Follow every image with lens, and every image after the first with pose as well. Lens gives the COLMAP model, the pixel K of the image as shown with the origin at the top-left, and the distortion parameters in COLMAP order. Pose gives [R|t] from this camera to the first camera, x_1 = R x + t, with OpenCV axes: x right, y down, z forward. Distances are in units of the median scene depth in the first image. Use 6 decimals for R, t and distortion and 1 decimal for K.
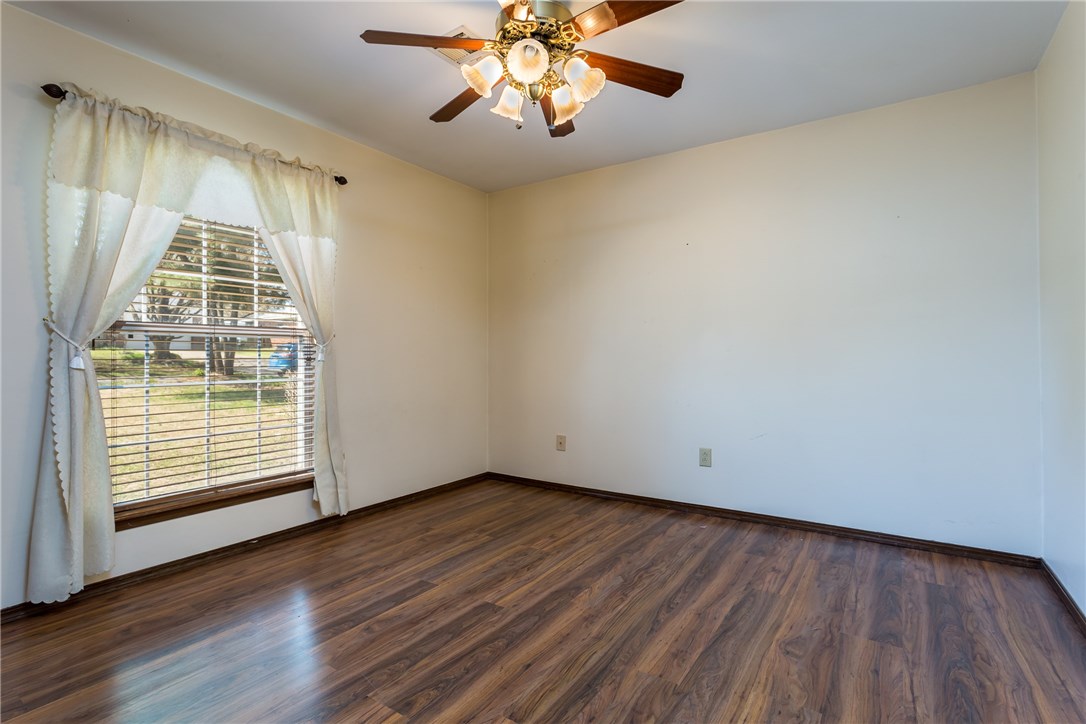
lens RADIAL K [[532.9, 0, 538.4], [0, 532.9, 357.0], [0, 0, 1]] dist [-0.000097, 0.002278]
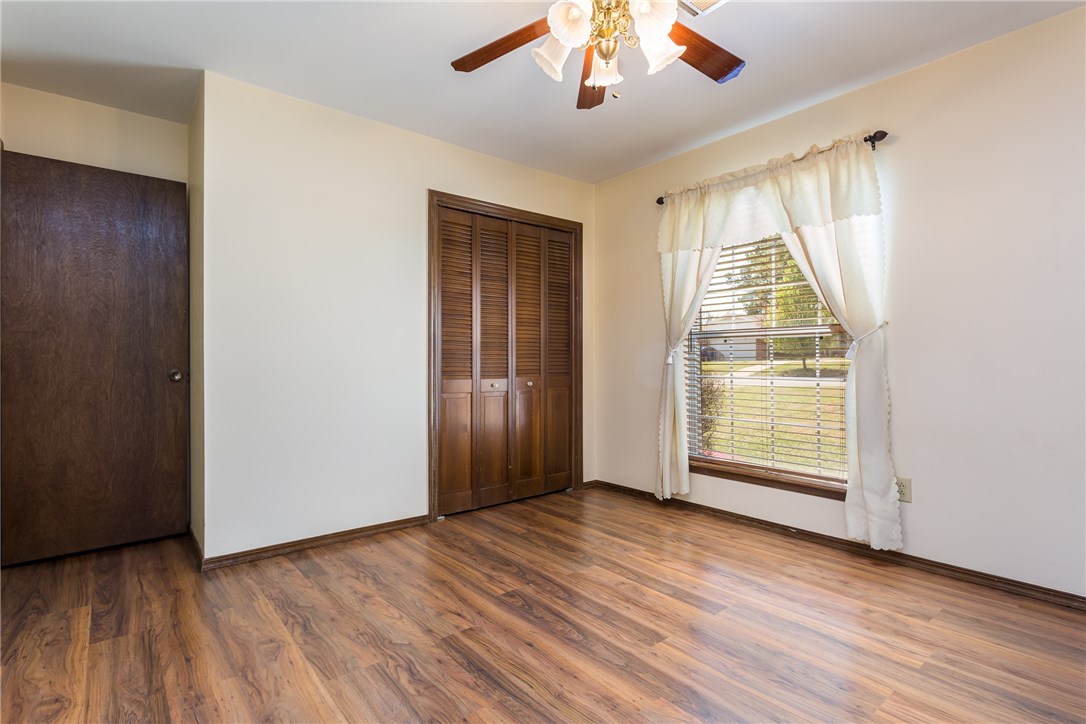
lens RADIAL K [[532.9, 0, 540.7], [0, 532.9, 360.3], [0, 0, 1]] dist [-0.000097, 0.002278]
pose [[-0.285568, 0.007483, -0.958329, 0.760317], [0.005568, 0.999966, 0.006148, 0.000448], [0.958342, -0.003580, -0.285600, 1.012153]]
